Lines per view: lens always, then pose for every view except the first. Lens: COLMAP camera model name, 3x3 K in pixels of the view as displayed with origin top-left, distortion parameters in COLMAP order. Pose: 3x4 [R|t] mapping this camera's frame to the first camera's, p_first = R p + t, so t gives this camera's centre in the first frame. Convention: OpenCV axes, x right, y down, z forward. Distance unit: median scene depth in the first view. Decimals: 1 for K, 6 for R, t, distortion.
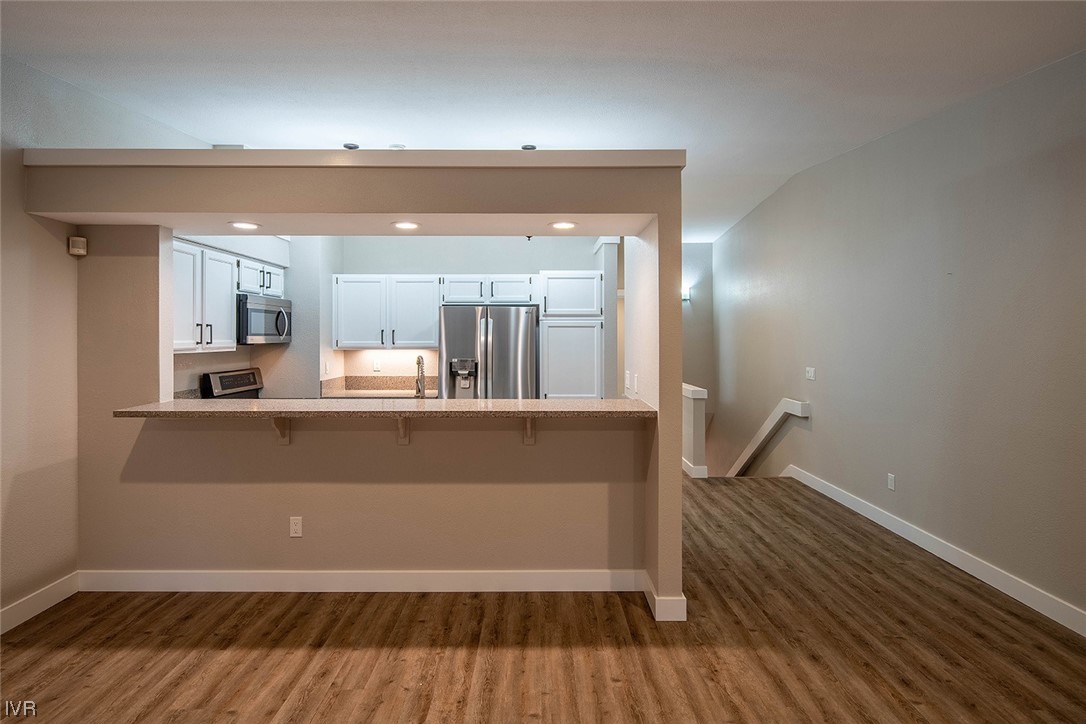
lens RADIAL K [[530.4, 0, 536.7], [0, 530.4, 349.0], [0, 0, 1]] dist [0.000817, -0.002102]
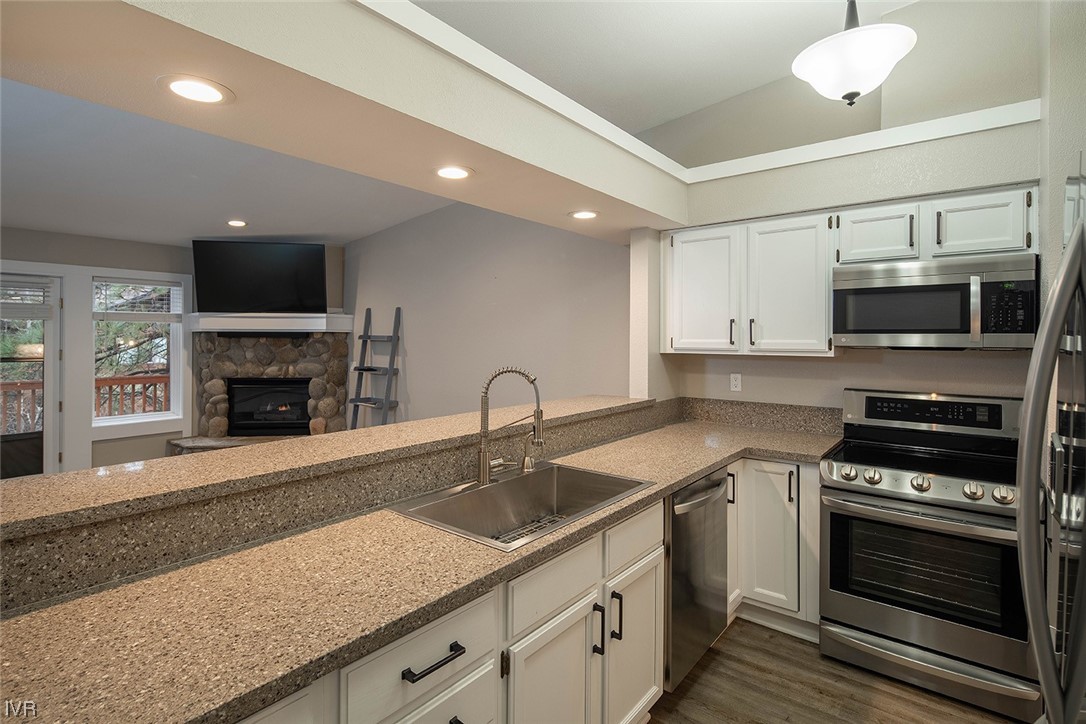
lens RADIAL K [[532.7, 0, 540.9], [0, 532.7, 337.8], [0, 0, 1]] dist [0.001762, -0.001355]
pose [[-0.629304, -0.001625, -0.777158, 0.225966], [-0.022888, 0.999603, 0.016443, -0.029210], [0.776823, 0.028135, -0.629091, 1.511988]]
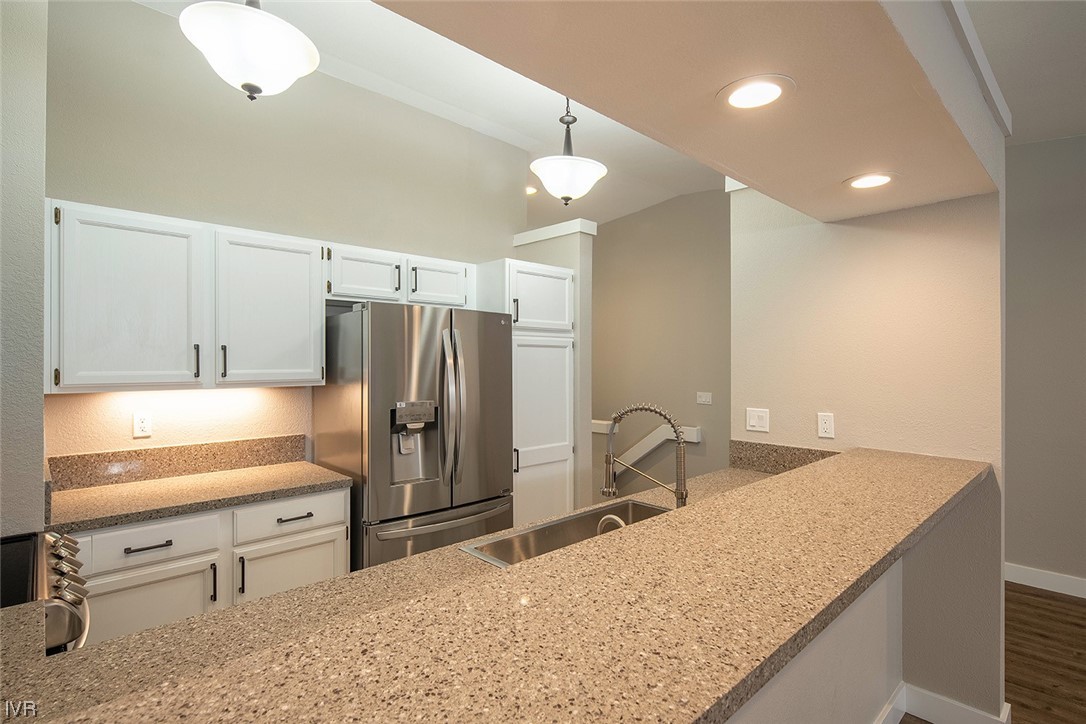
lens RADIAL K [[537.8, 0, 535.6], [0, 537.8, 361.5], [0, 0, 1]] dist [0.000250, -0.000378]
pose [[0.723950, 0.000951, 0.689852, -0.668406], [0.014756, 0.999749, -0.016864, -0.017062], [-0.689694, 0.022388, 0.723754, 0.802610]]
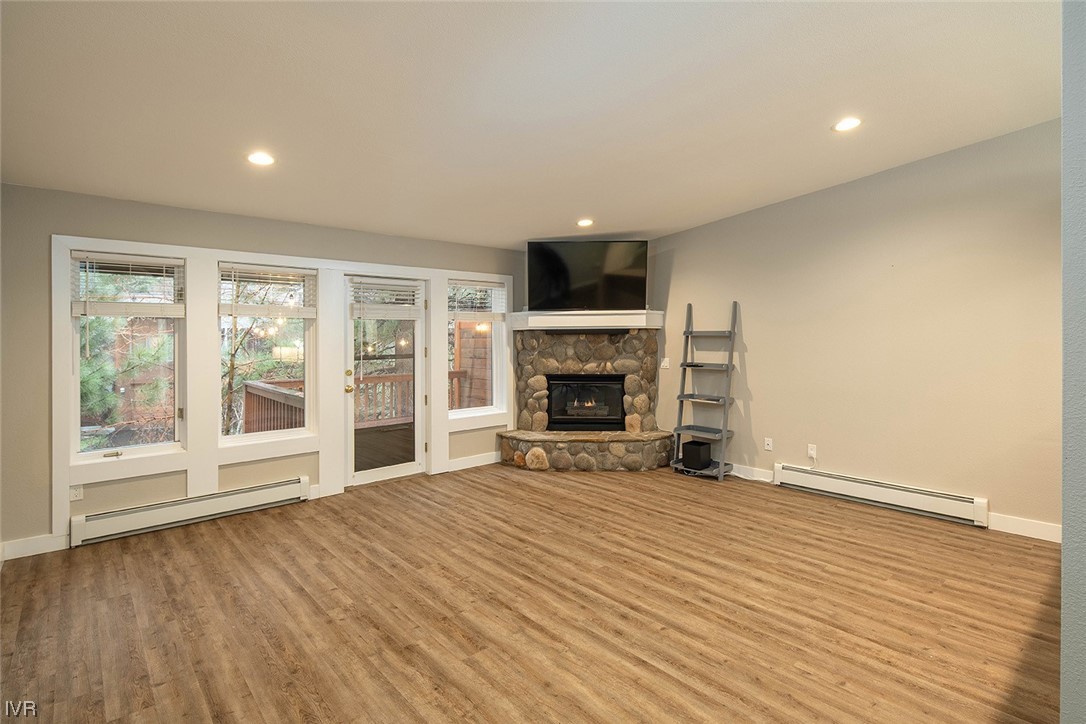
lens RADIAL K [[532.7, 0, 540.9], [0, 532.7, 337.8], [0, 0, 1]] dist [0.001762, -0.001355]
pose [[-0.757731, 0.005529, -0.652544, 0.746067], [-0.008298, 0.999802, 0.018107, 0.000631], [0.652514, 0.019135, -0.757535, 0.927928]]
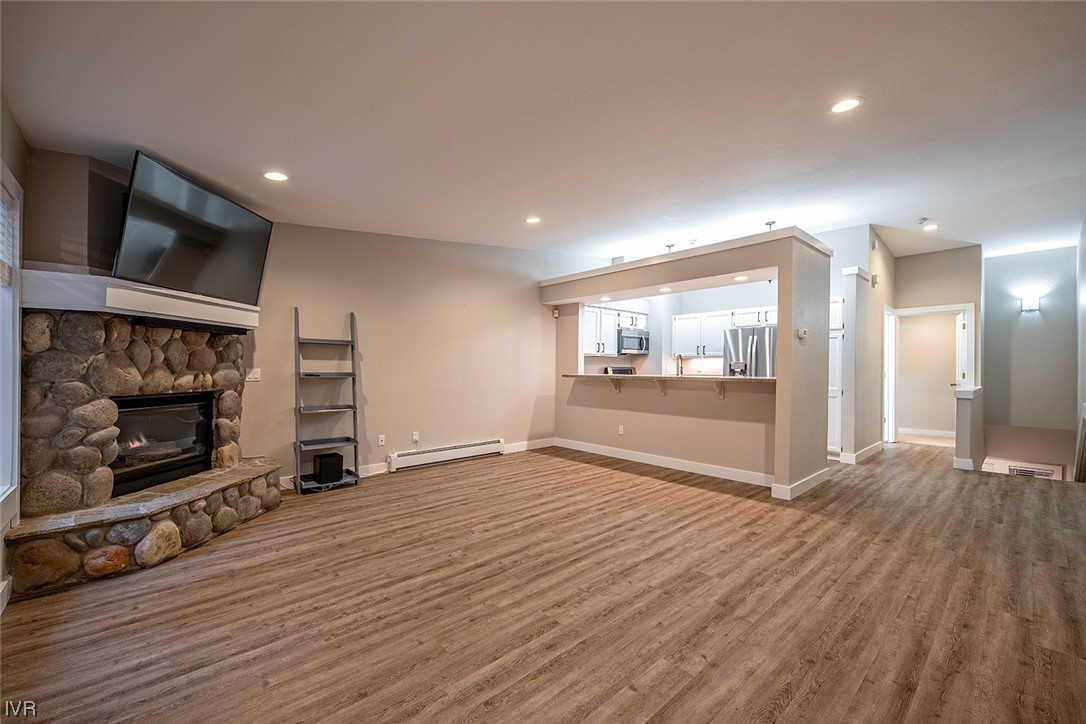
lens RADIAL K [[442.6, 0, 555.8], [0, 442.6, 371.4], [0, 0, 1]] dist [0.001571, -0.000199]
pose [[0.681422, 0.007088, -0.731857, 0.720821], [-0.019067, 0.999786, -0.008070, 0.107625], [0.731643, 0.019453, 0.681411, -0.478783]]
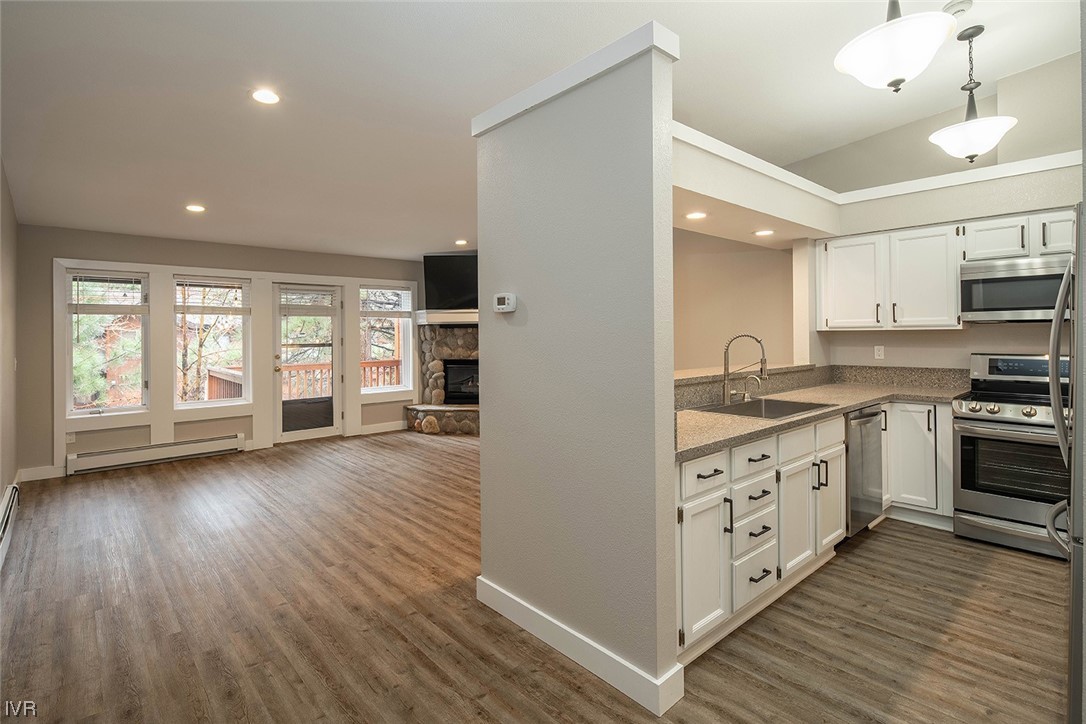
lens RADIAL K [[532.0, 0, 538.8], [0, 532.0, 332.9], [0, 0, 1]] dist [-0.000461, -0.000925]
pose [[-0.751966, 0.005489, -0.659179, 0.749717], [-0.007396, 0.999832, 0.016763, 0.001025], [0.659160, 0.017480, -0.751799, 1.608119]]
